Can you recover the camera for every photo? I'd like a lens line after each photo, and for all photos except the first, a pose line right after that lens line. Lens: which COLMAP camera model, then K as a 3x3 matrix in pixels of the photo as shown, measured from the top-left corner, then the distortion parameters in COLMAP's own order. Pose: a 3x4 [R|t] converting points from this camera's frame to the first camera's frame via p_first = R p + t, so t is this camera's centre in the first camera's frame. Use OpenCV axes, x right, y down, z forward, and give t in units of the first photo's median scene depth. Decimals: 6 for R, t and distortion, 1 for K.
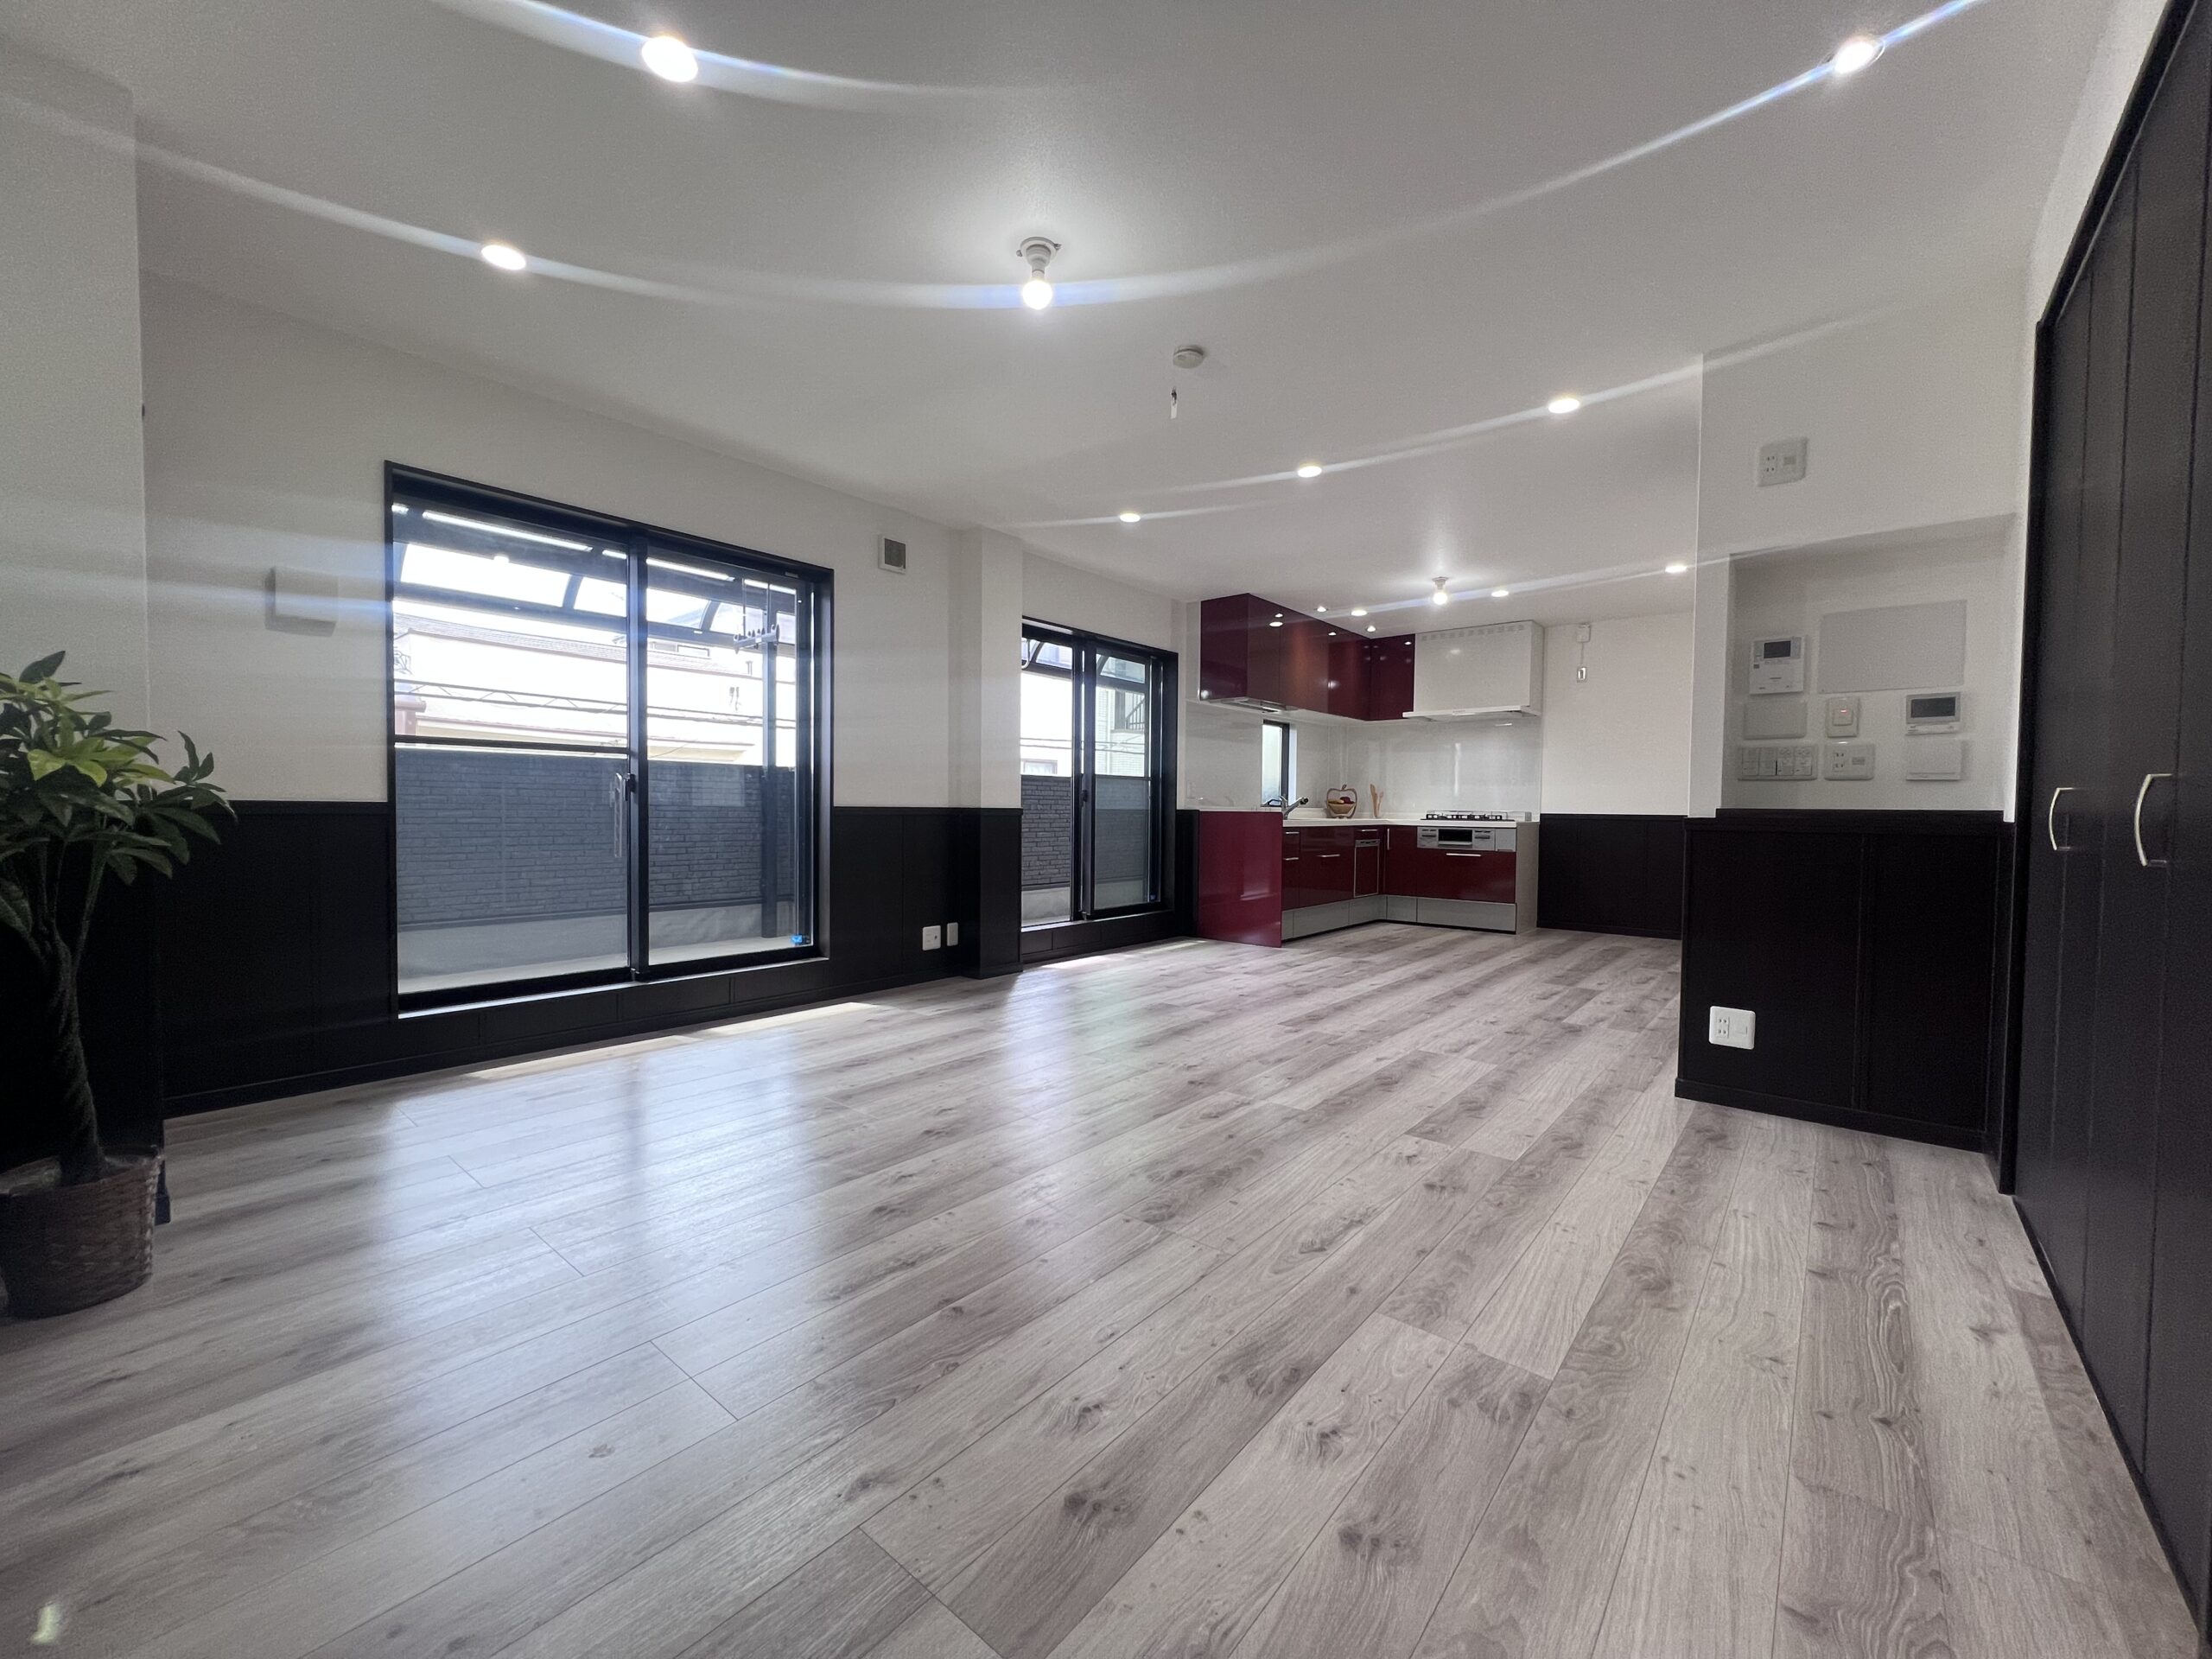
lens RADIAL K [[887.9, 0, 1103.8], [0, 887.9, 835.6], [0, 0, 1]] dist [-0.002664, 0.000330]
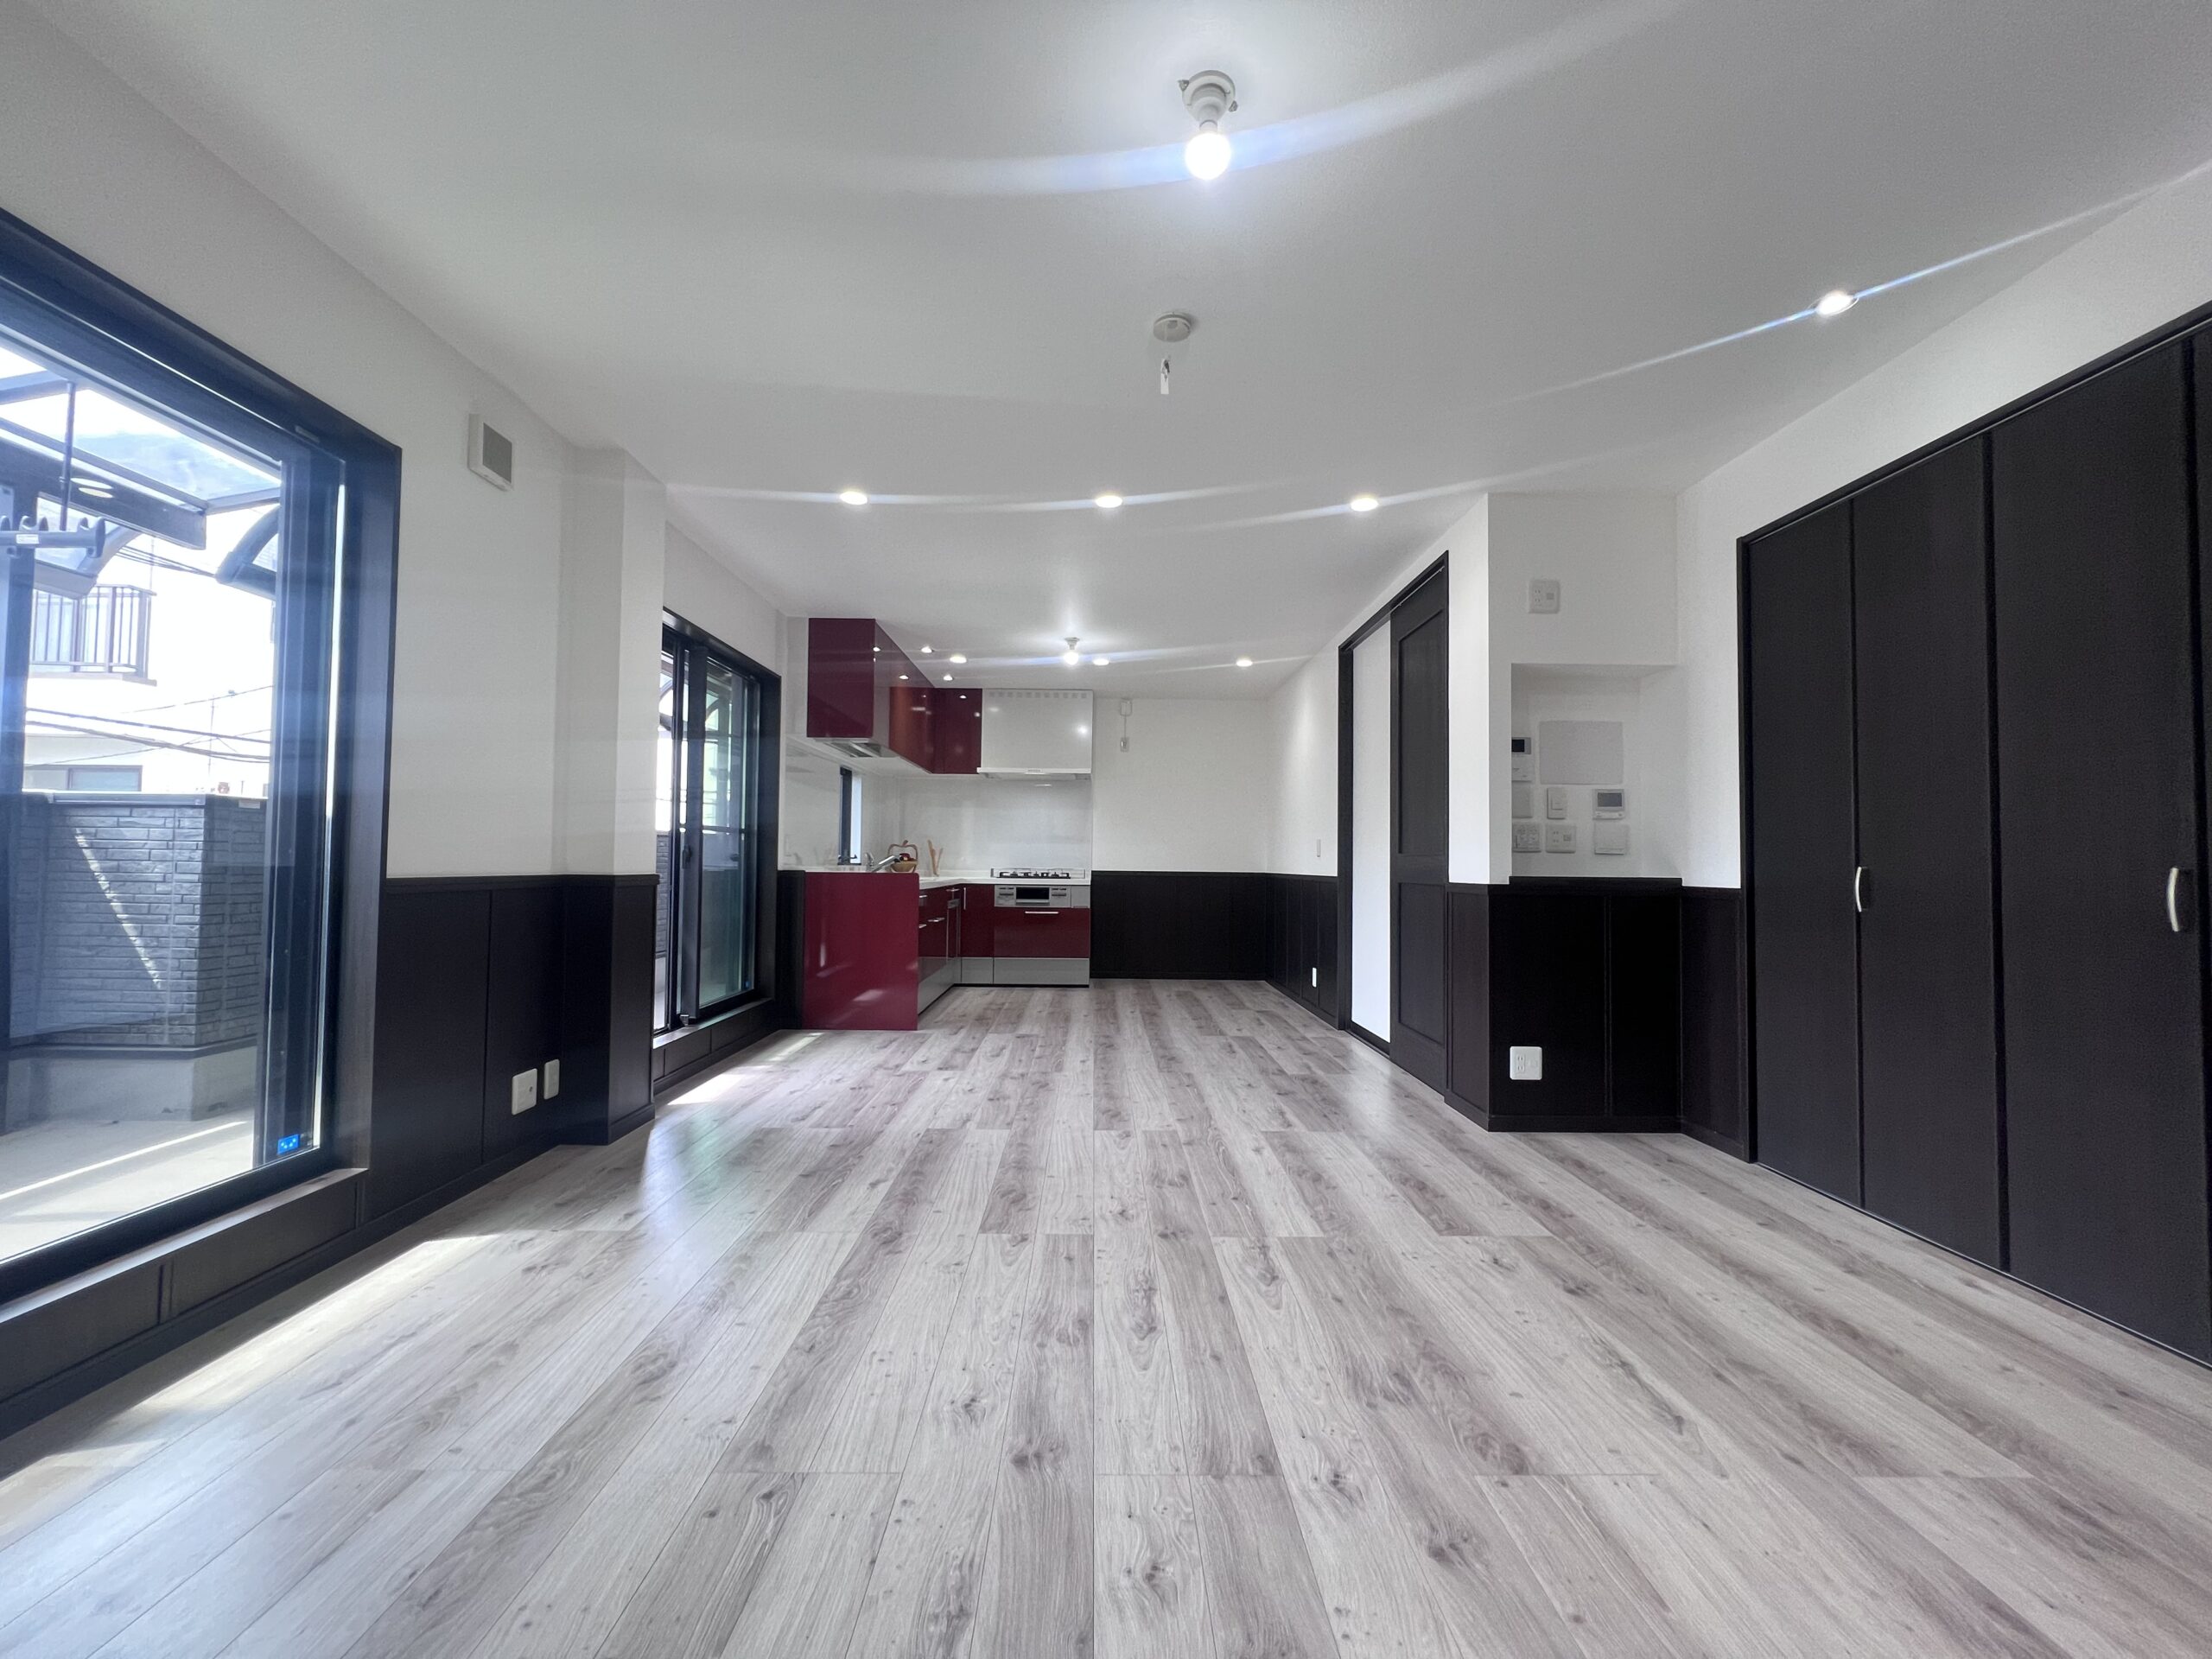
lens RADIAL K [[887.9, 0, 1103.8], [0, 887.9, 835.6], [0, 0, 1]] dist [-0.002664, 0.000330]
pose [[0.758733, 0.018333, 0.651143, -0.419827], [0.018021, 0.998631, -0.049115, -0.031615], [-0.651152, 0.048999, 0.757364, 0.399057]]
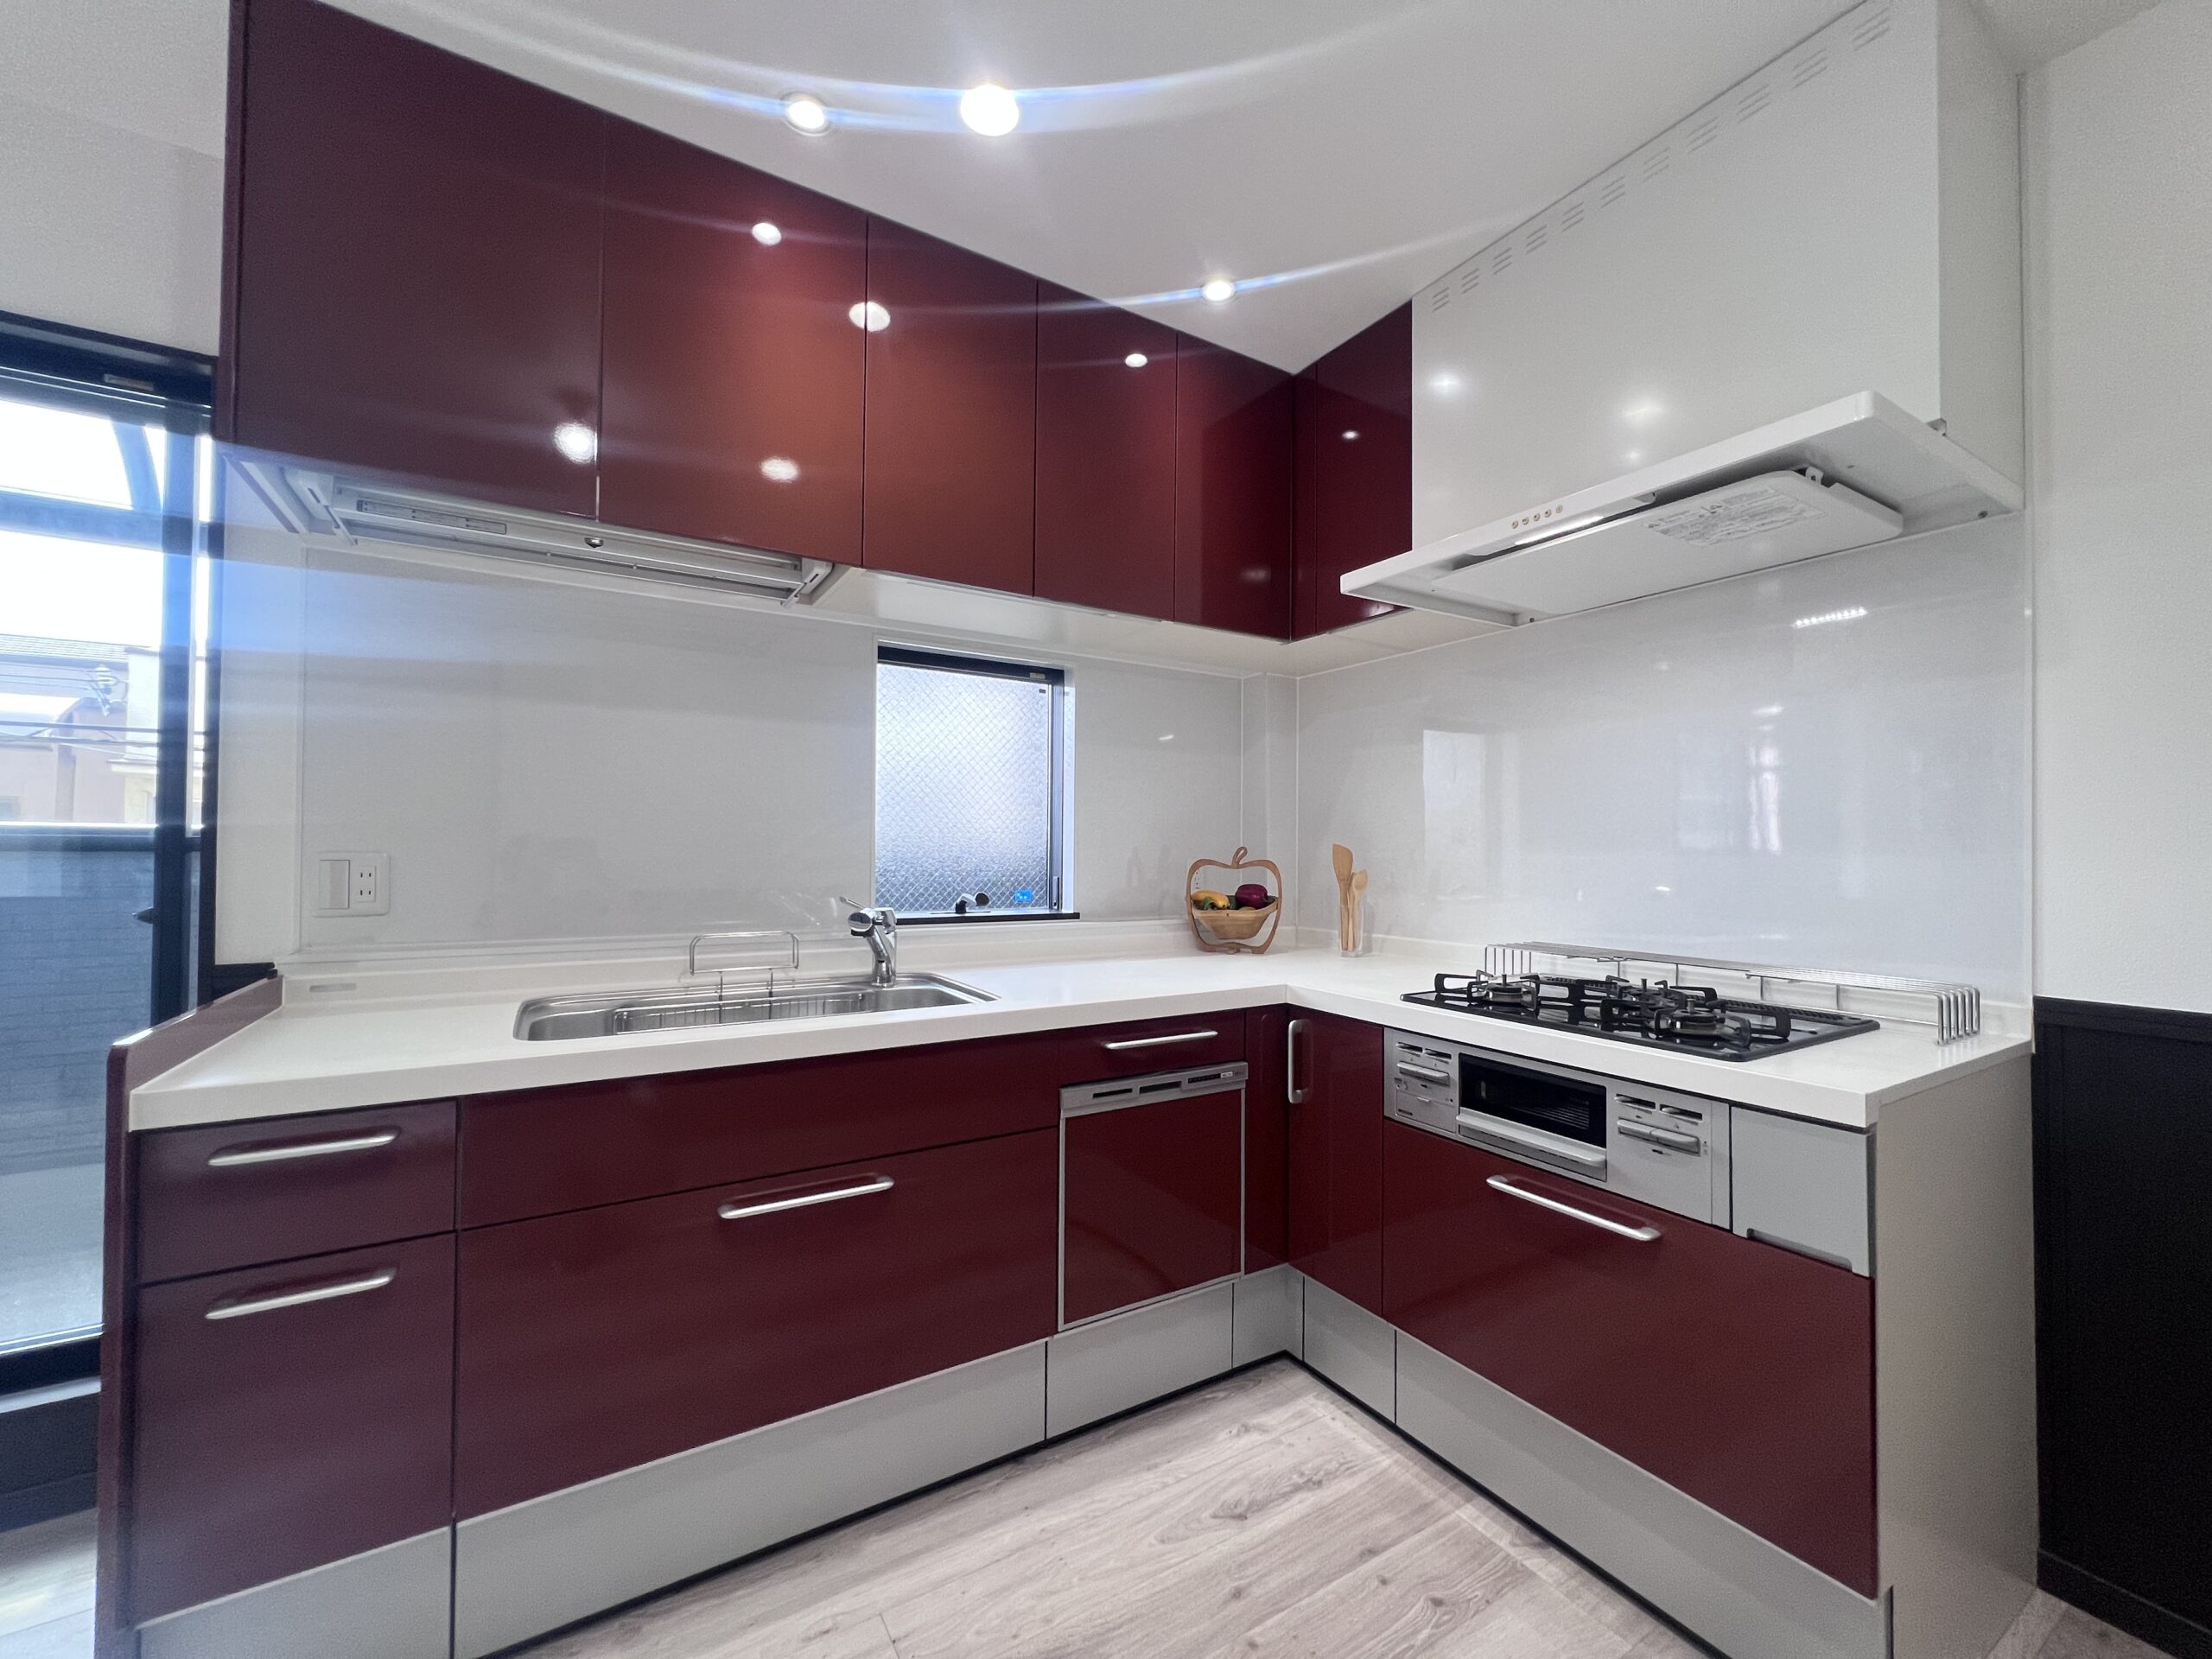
lens RADIAL K [[887.9, 0, 1103.8], [0, 887.9, 835.6], [0, 0, 1]] dist [-0.002664, 0.000330]
pose [[0.951111, -0.009233, -0.308710, 0.782529], [-0.007738, 0.998527, -0.053705, -0.107349], [0.308751, 0.053469, 0.949639, 1.641255]]
